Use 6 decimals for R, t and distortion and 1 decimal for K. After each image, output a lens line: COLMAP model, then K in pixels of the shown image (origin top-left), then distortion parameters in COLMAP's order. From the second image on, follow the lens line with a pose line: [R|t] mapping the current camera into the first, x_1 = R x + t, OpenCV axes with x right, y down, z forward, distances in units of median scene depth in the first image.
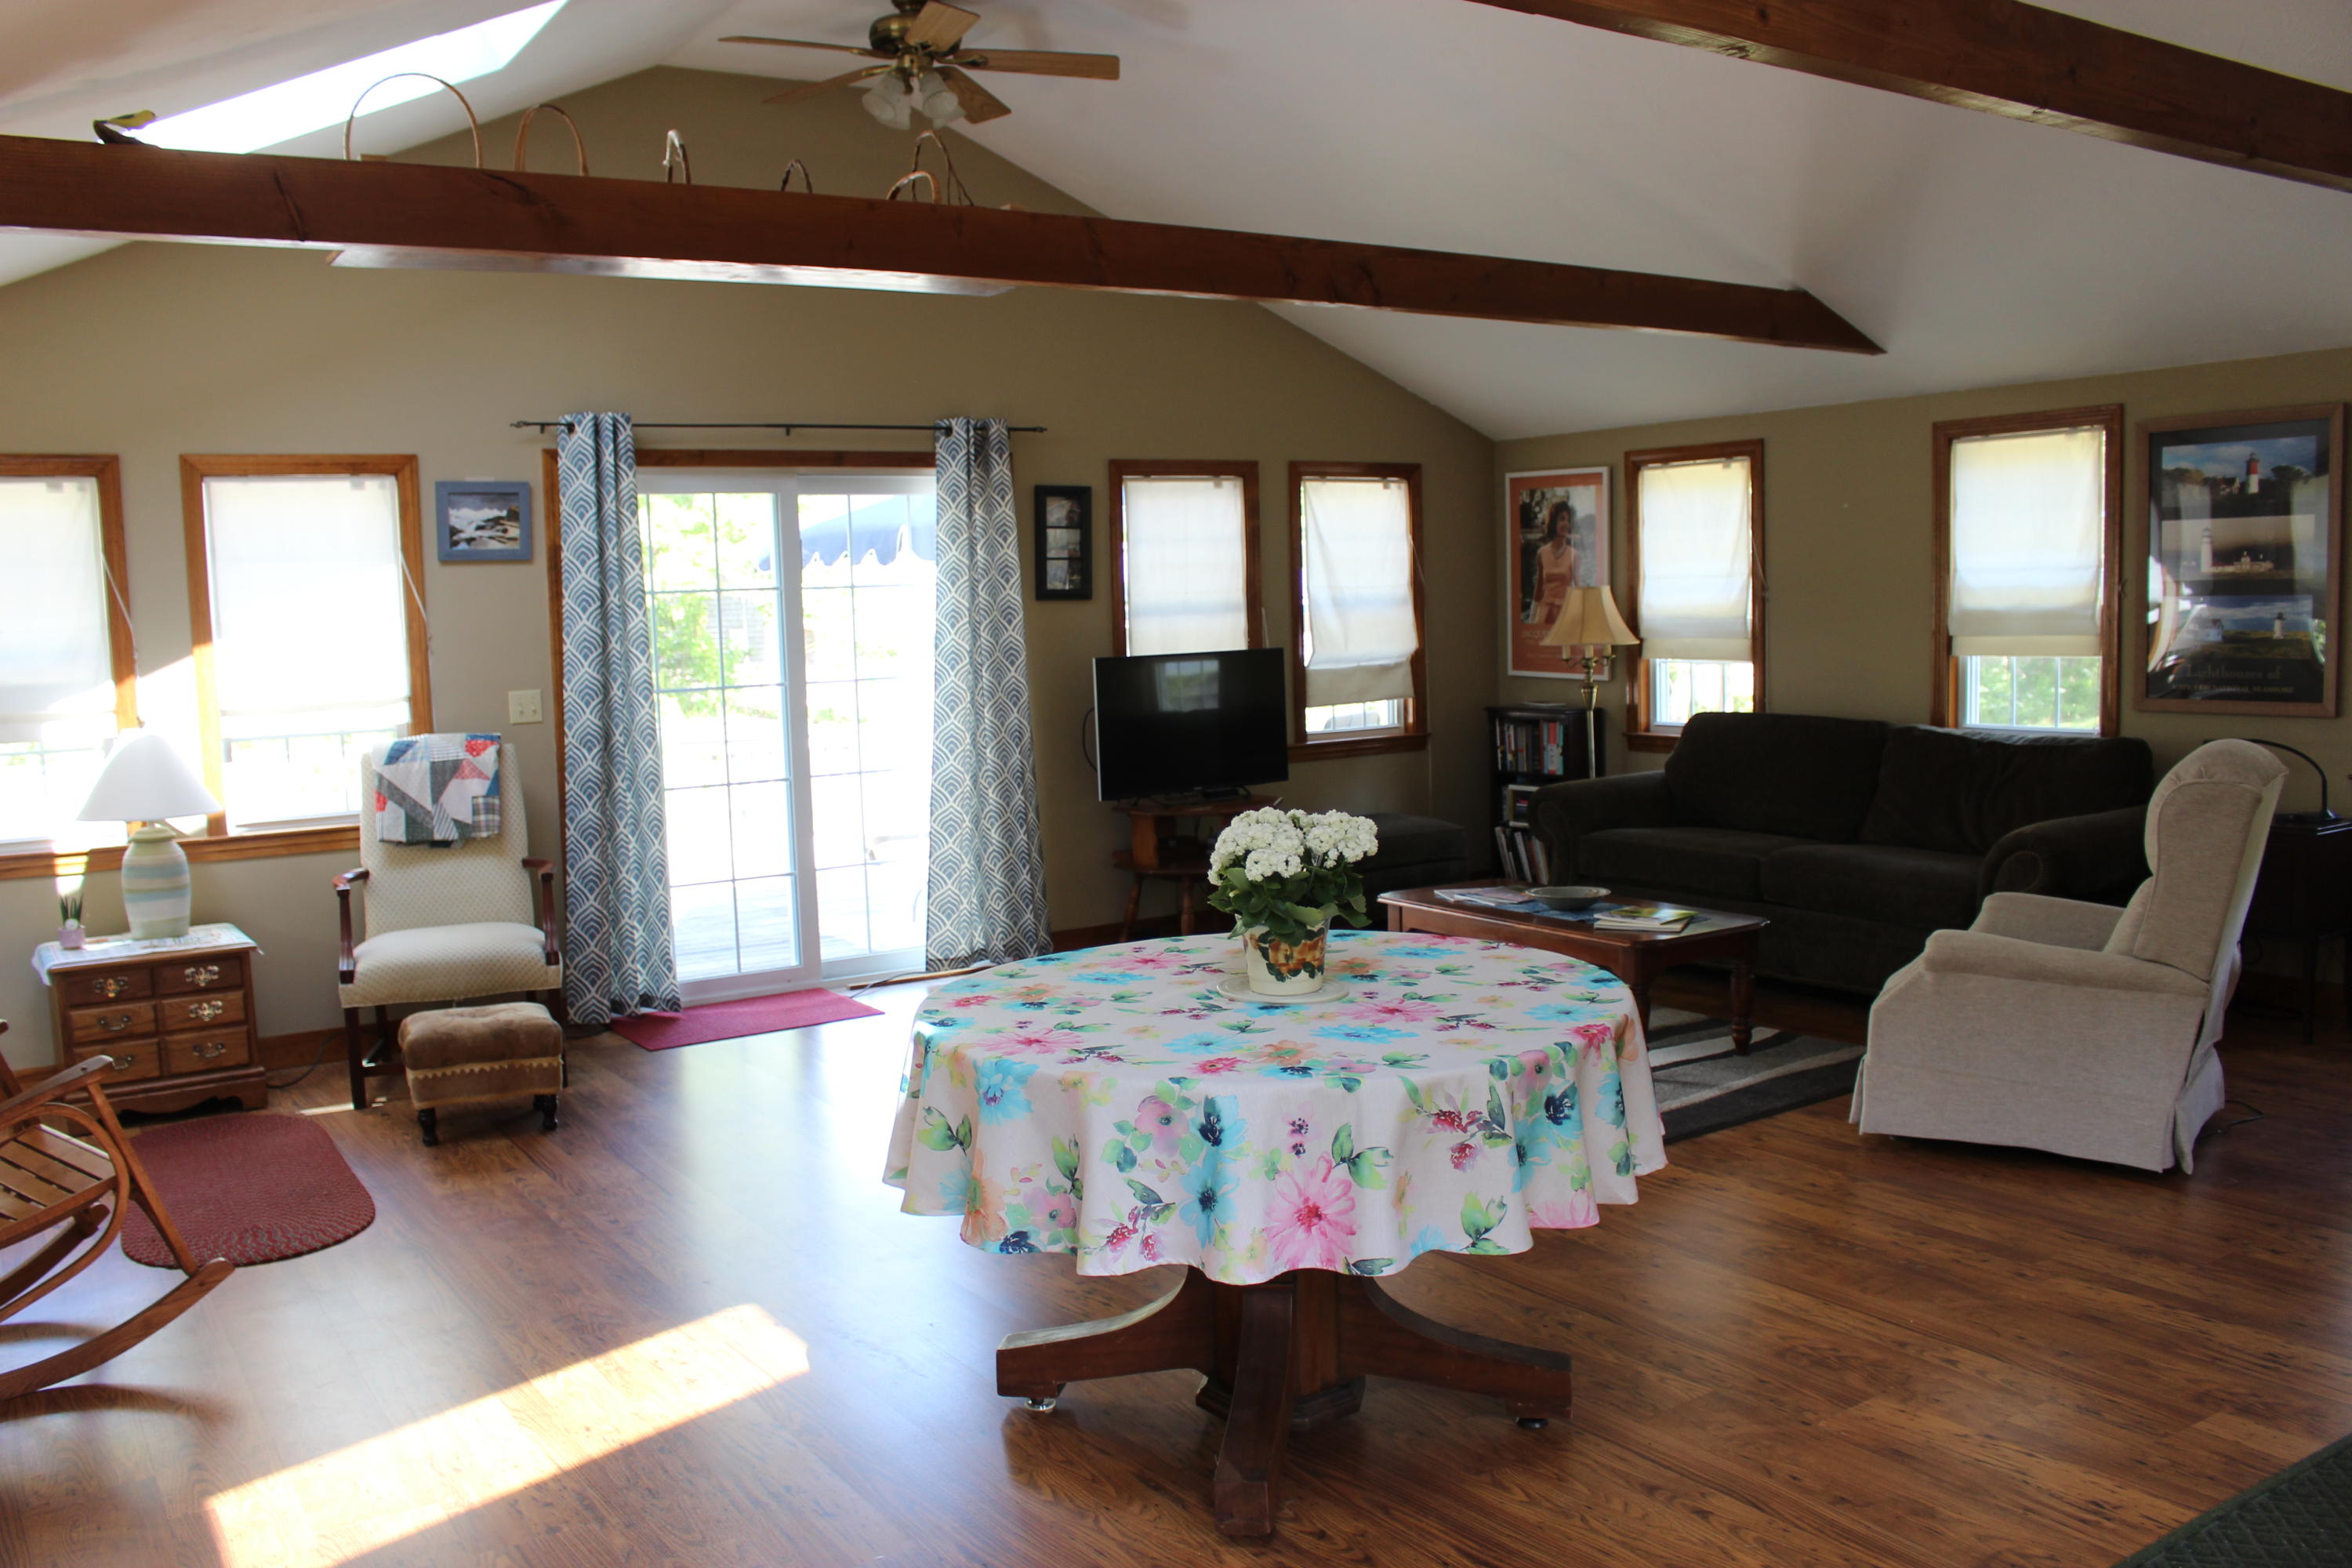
lens RADIAL K [[1957.1, 0, 1135.3], [0, 1957.1, 800.2], [0, 0, 1]] dist [-0.158314, 0.130024]
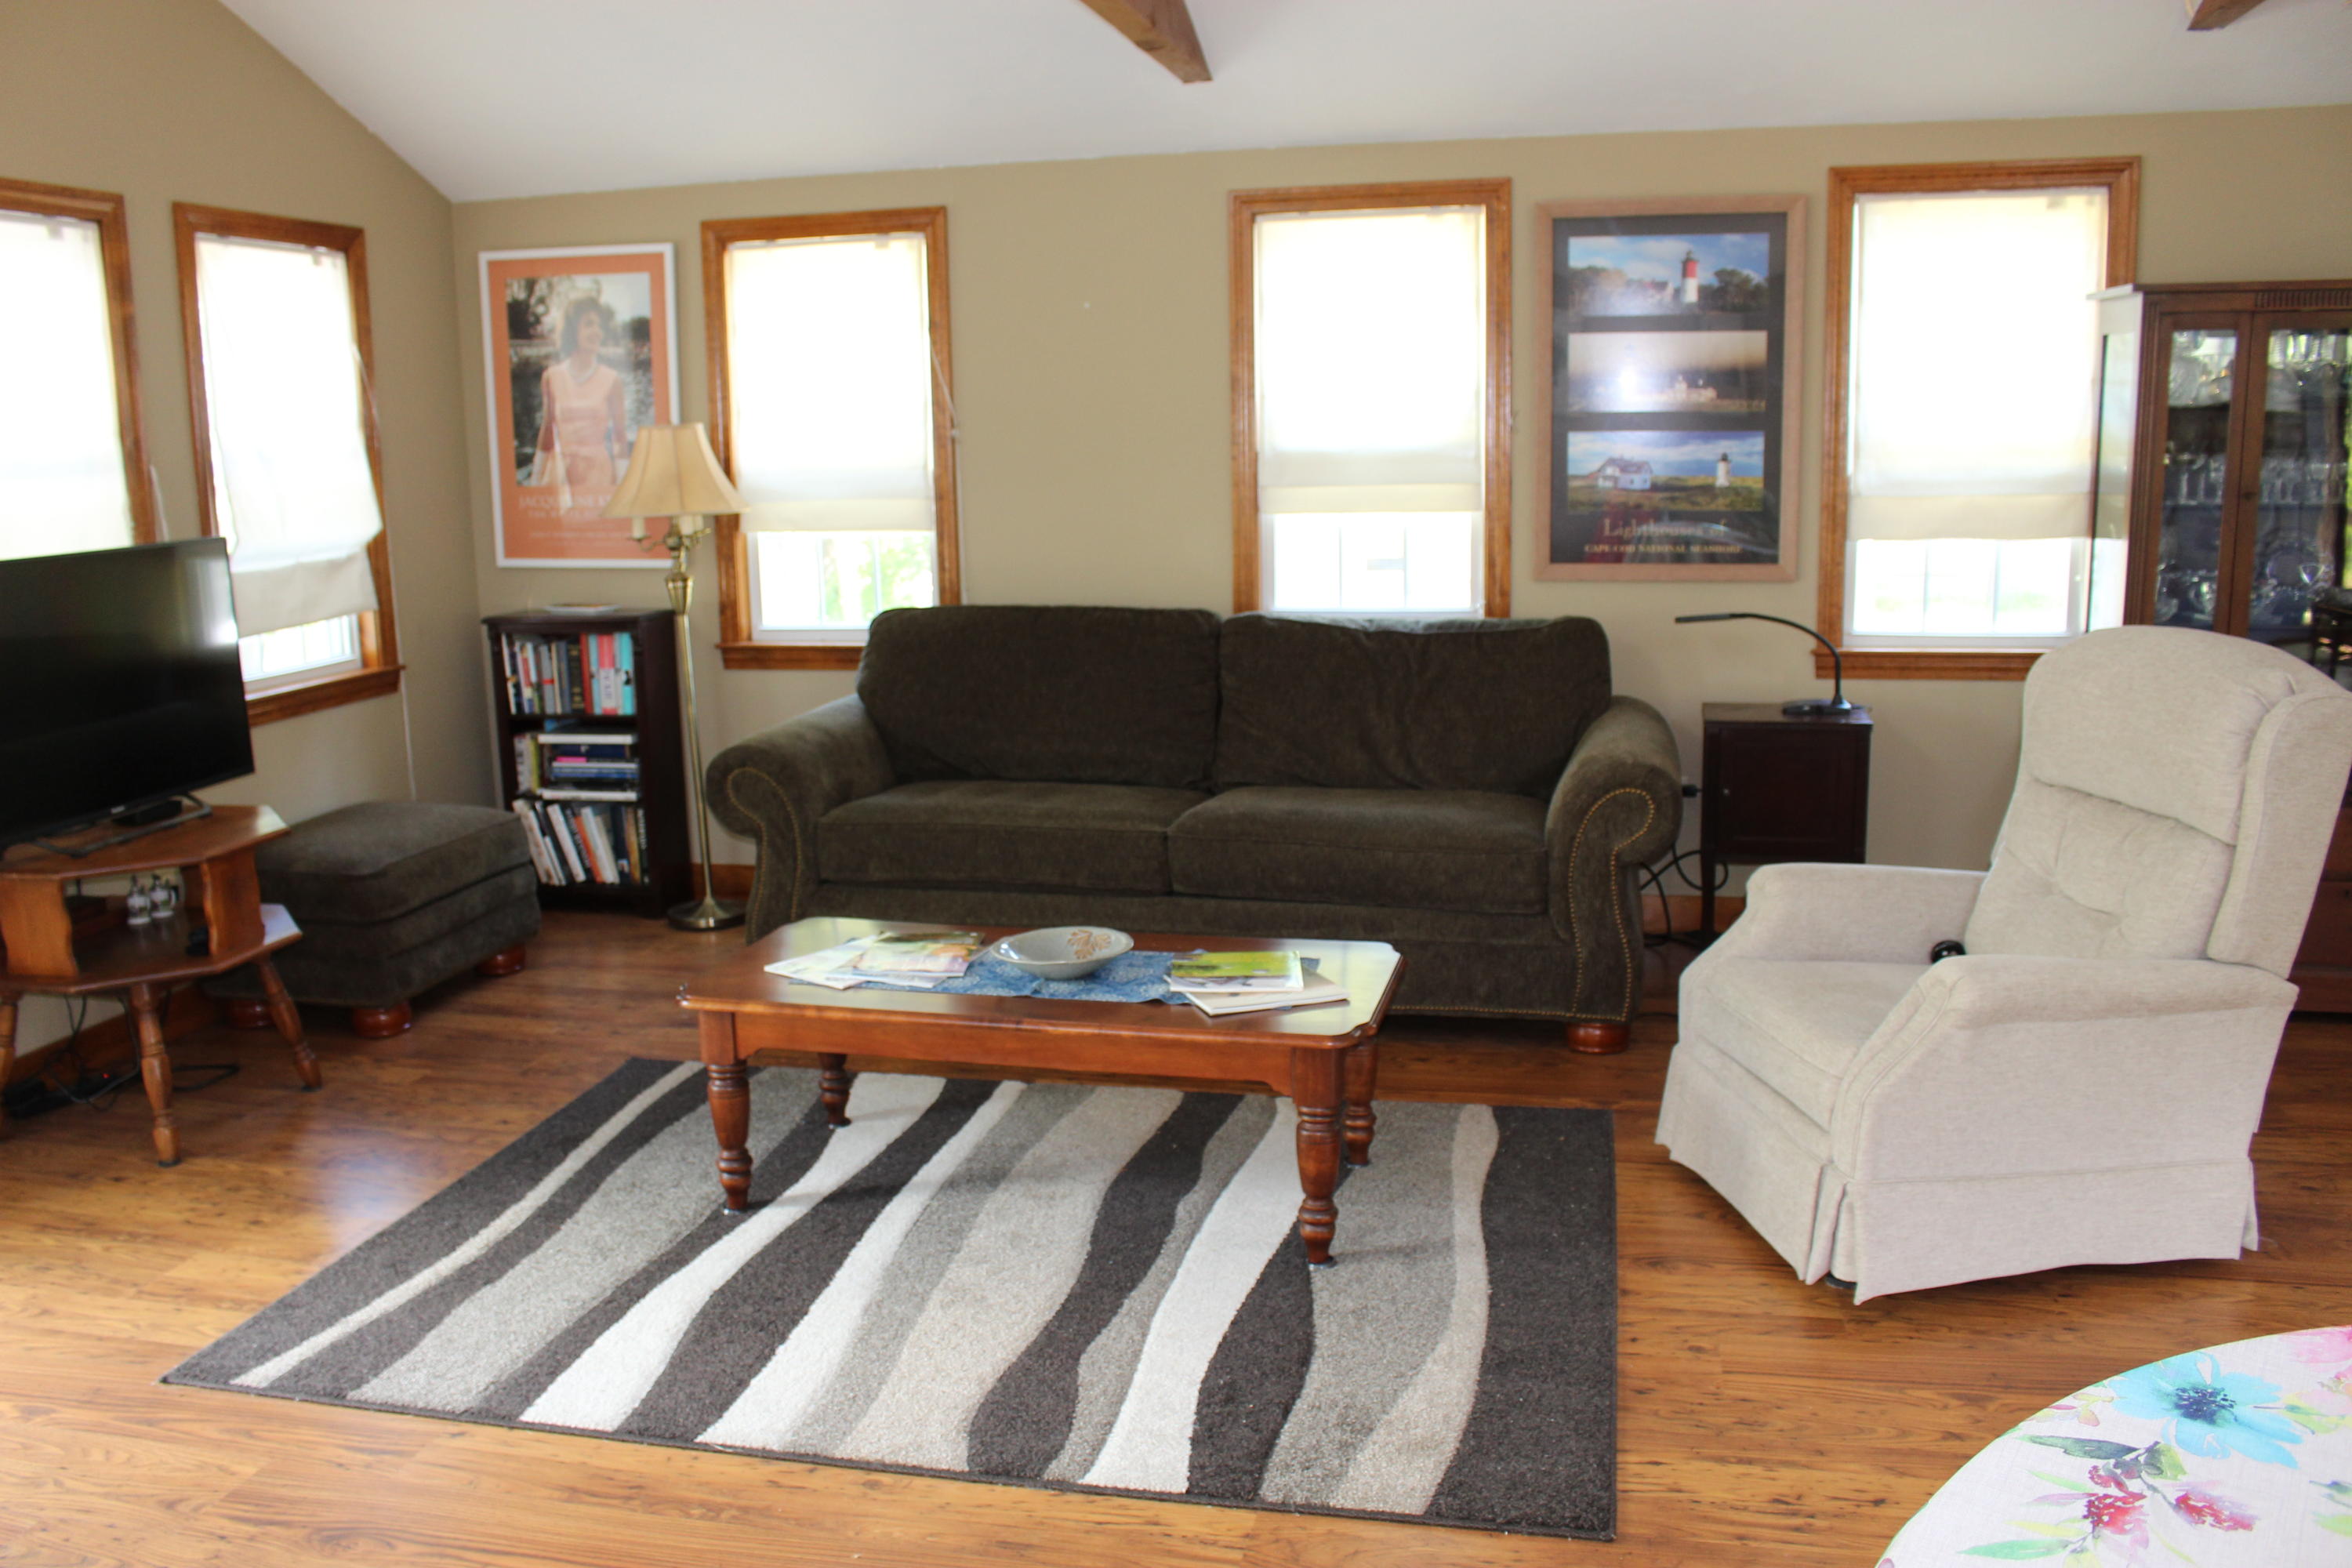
lens RADIAL K [[1957.1, 0, 1135.3], [0, 1957.1, 800.2], [0, 0, 1]] dist [-0.158314, 0.130024]
pose [[0.727668, -0.114544, 0.676298, -0.123736], [0.070316, 0.993221, 0.092564, -0.039494], [-0.682316, -0.019801, 0.730789, 0.482909]]
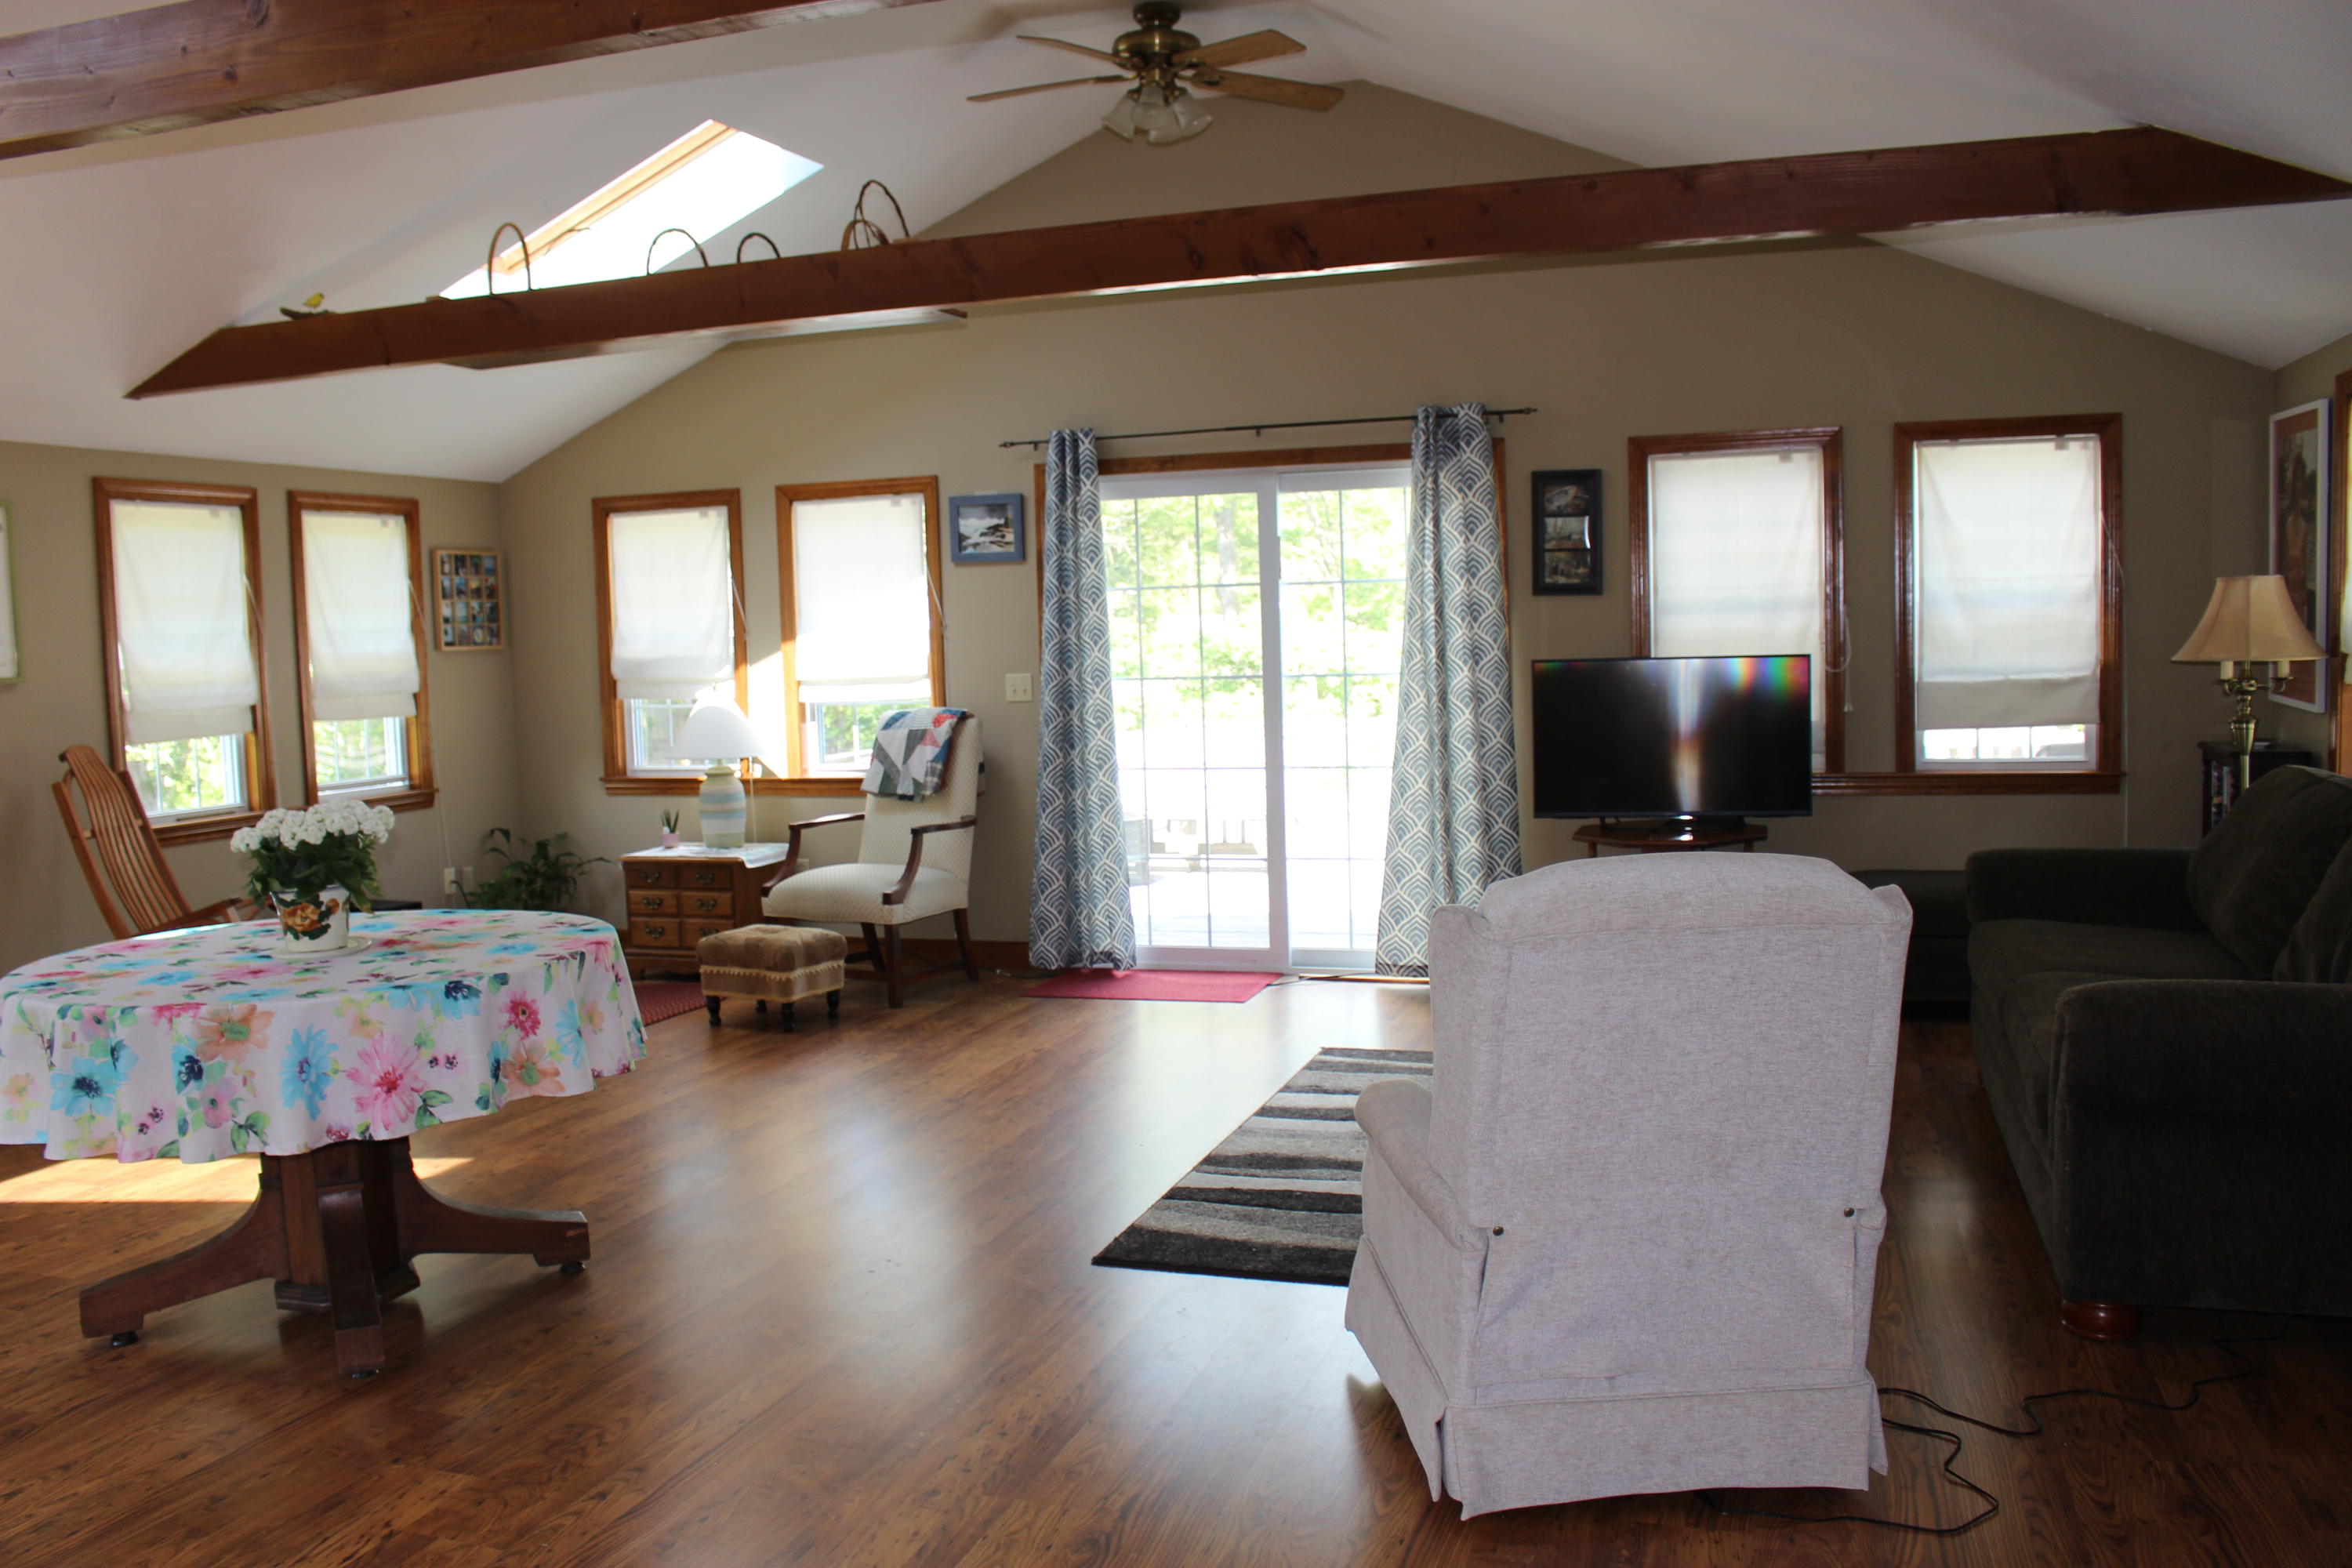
lens RADIAL K [[1957.1, 0, 1135.3], [0, 1957.1, 800.2], [0, 0, 1]] dist [-0.158314, 0.130024]
pose [[0.610072, 0.083504, -0.787934, 0.614915], [-0.069737, 0.996231, 0.051584, -0.043367], [0.789271, 0.023478, 0.613596, 0.313538]]
